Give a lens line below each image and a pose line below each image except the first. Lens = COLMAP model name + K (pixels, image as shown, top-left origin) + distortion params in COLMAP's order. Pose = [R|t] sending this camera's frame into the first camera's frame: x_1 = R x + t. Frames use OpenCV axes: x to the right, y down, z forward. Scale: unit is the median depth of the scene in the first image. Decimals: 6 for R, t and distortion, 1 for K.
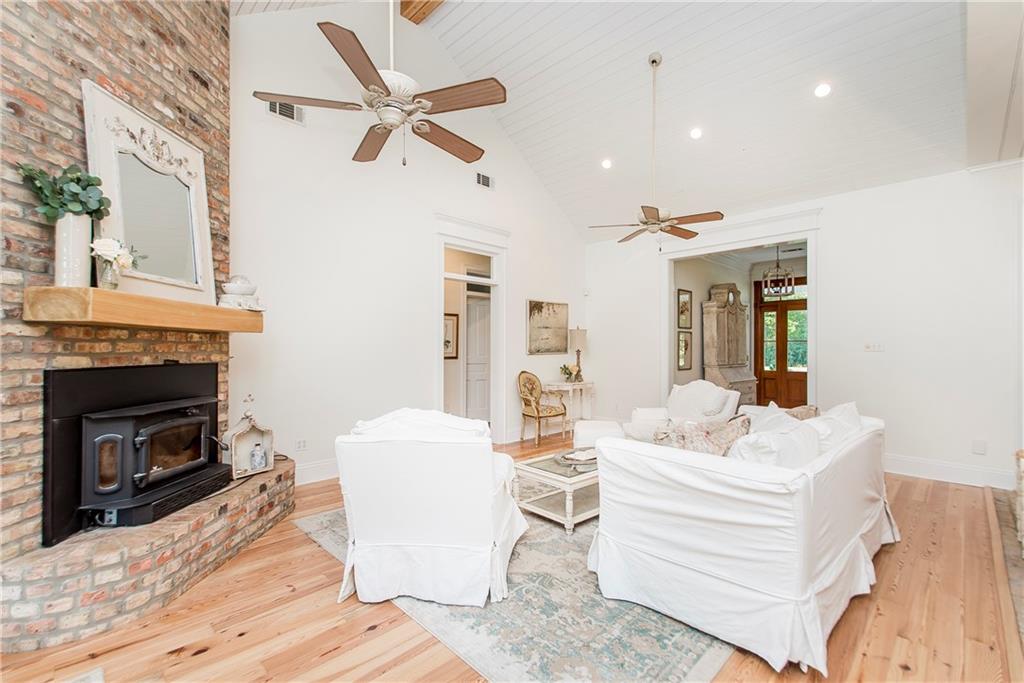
lens RADIAL K [[450.8, 0, 508.6], [0, 450.8, 343.1], [0, 0, 1]] dist [0.020515, -0.006655]
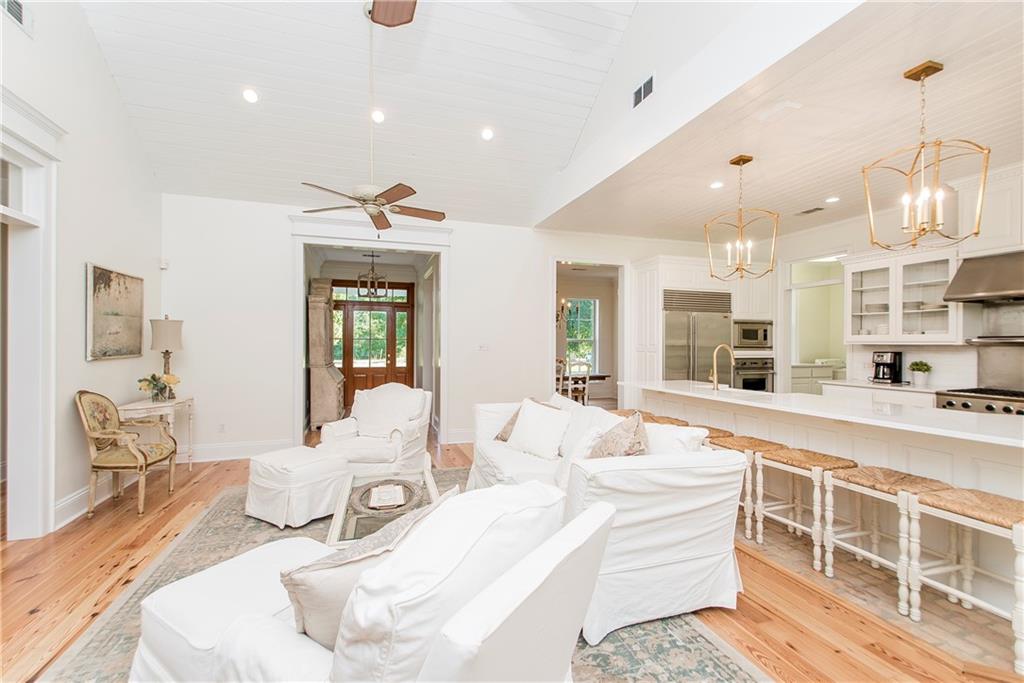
lens RADIAL K [[450.8, 0, 492.8], [0, 450.8, 342.5], [0, 0, 1]] dist [0.020515, -0.006655]
pose [[0.447017, 0.002456, 0.894522, -0.508456], [-0.014848, 0.999879, 0.004675, -0.015886], [-0.894402, -0.015372, 0.447000, 0.616979]]
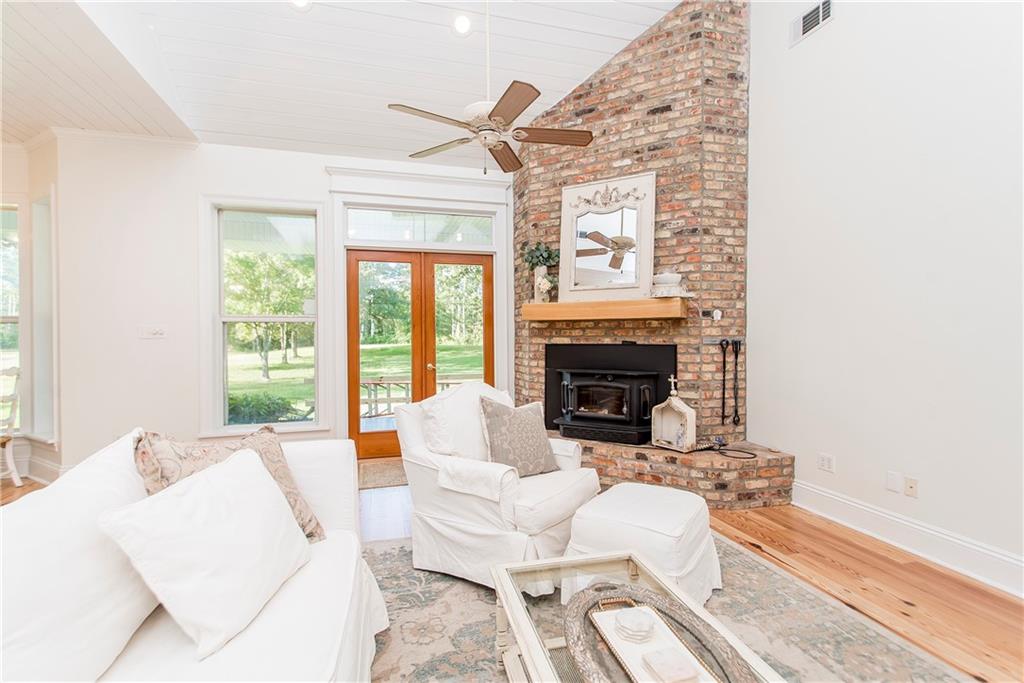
lens RADIAL K [[450.8, 0, 501.4], [0, 450.8, 343.7], [0, 0, 1]] dist [0.020515, -0.006655]
pose [[-0.477685, 0.013156, -0.878433, 0.615319], [0.013426, 0.999880, 0.007674, 0.027365], [0.878429, -0.008128, -0.477804, 1.255037]]
